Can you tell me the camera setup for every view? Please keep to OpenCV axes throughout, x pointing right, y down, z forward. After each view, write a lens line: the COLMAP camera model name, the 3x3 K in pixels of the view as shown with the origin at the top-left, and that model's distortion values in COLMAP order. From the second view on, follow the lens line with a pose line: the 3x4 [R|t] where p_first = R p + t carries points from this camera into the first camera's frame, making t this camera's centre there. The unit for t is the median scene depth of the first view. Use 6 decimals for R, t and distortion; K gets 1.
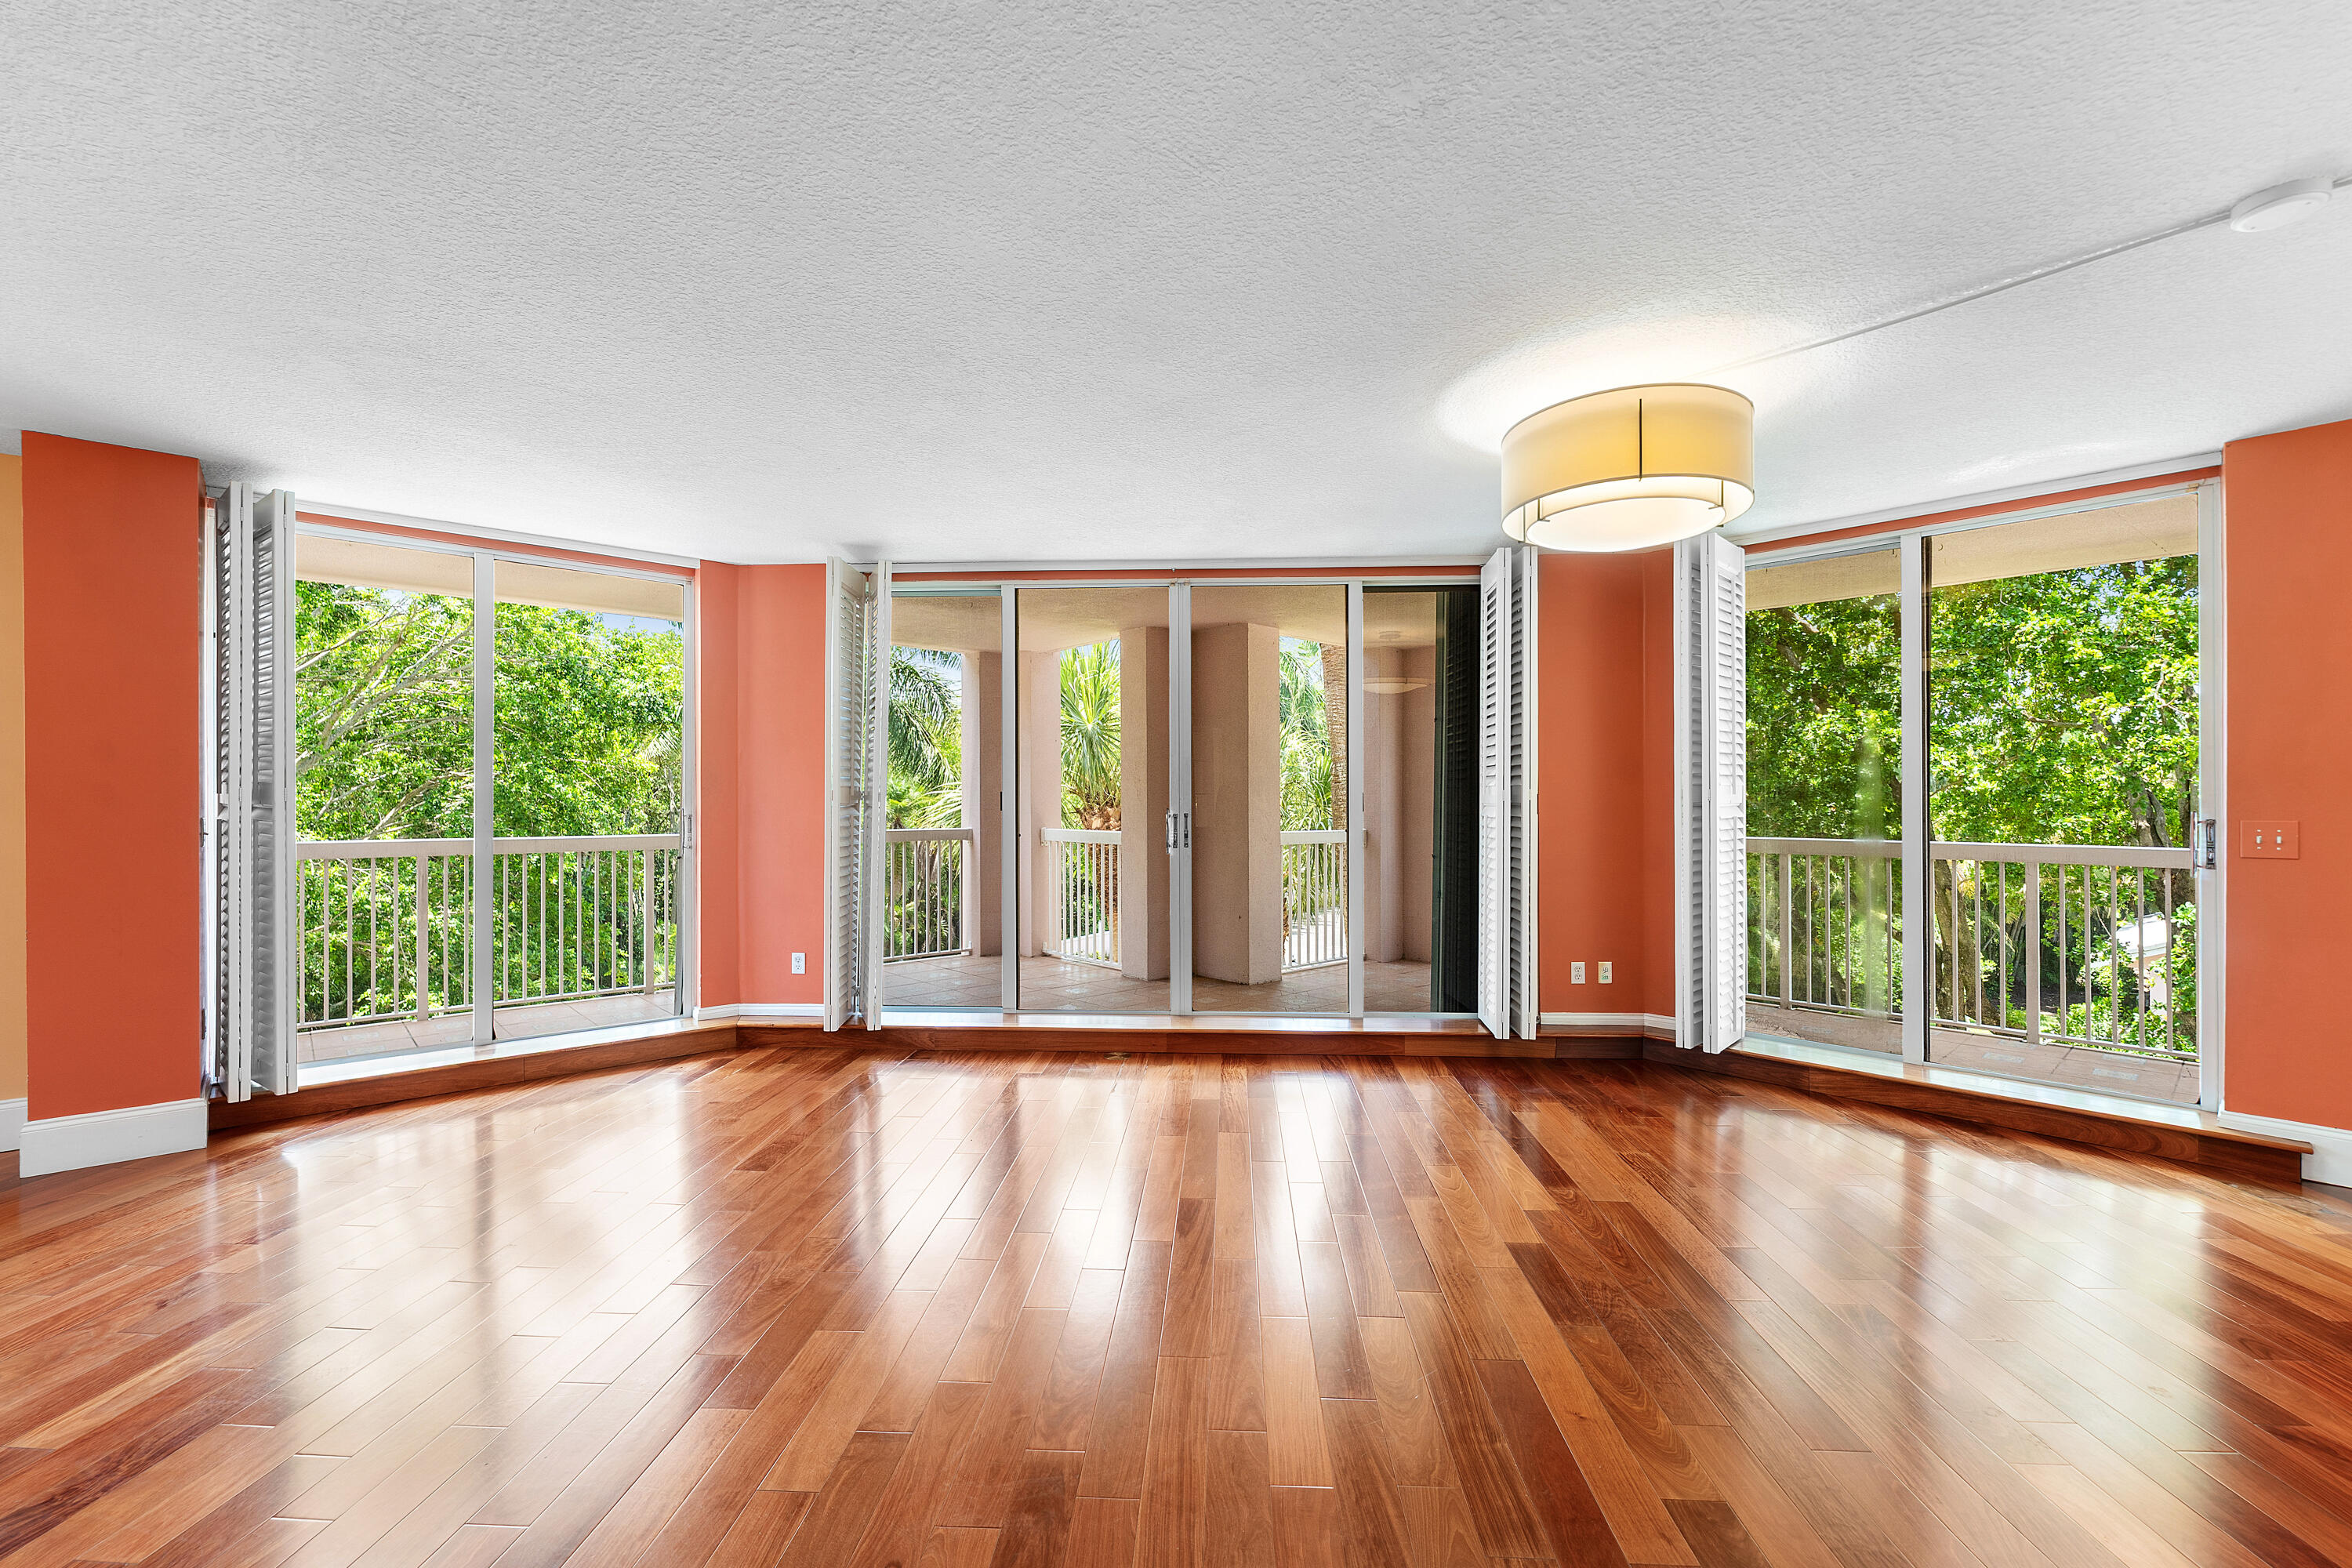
lens RADIAL K [[923.7, 0, 1174.2], [0, 923.7, 793.8], [0, 0, 1]] dist [-0.000851, -0.000130]
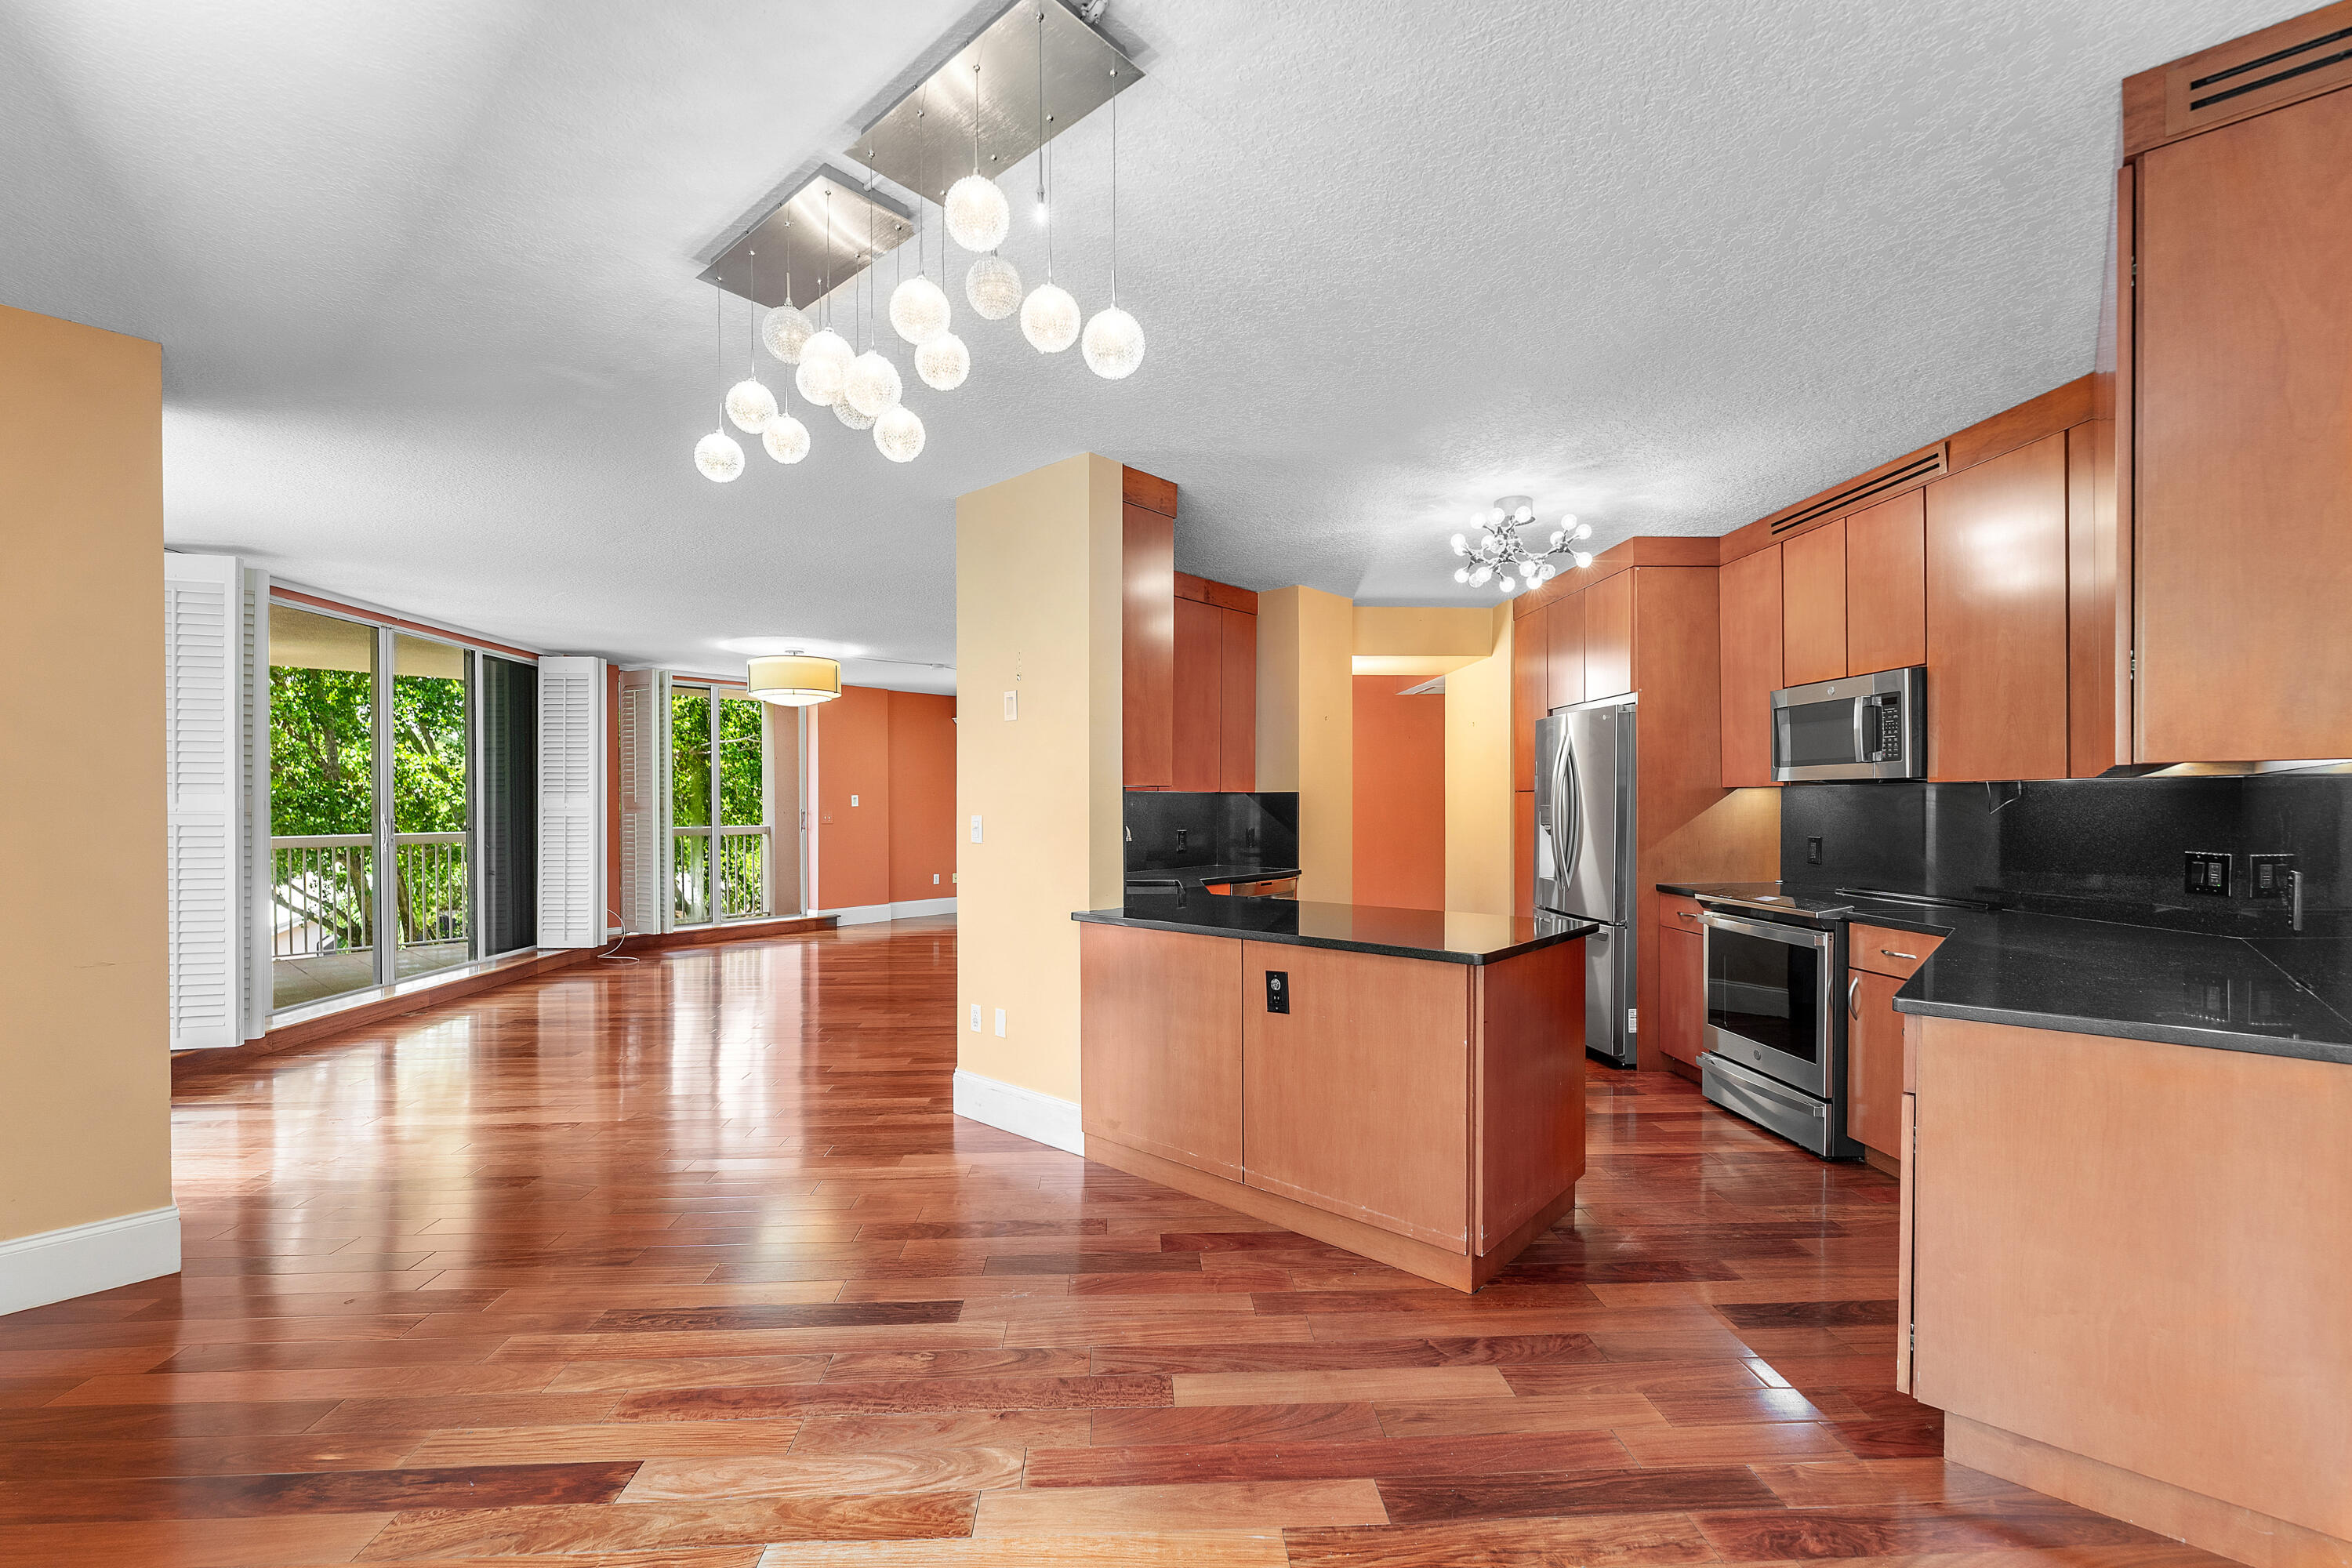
lens RADIAL K [[979.4, 0, 1179.1], [0, 979.4, 802.6], [0, 0, 1]] dist [0.000388, 0.000156]
pose [[-0.094833, 0.005023, 0.995480, -1.489742], [0.002440, 0.999985, -0.004814, 0.010473], [-0.995490, 0.001973, -0.094844, 0.096025]]
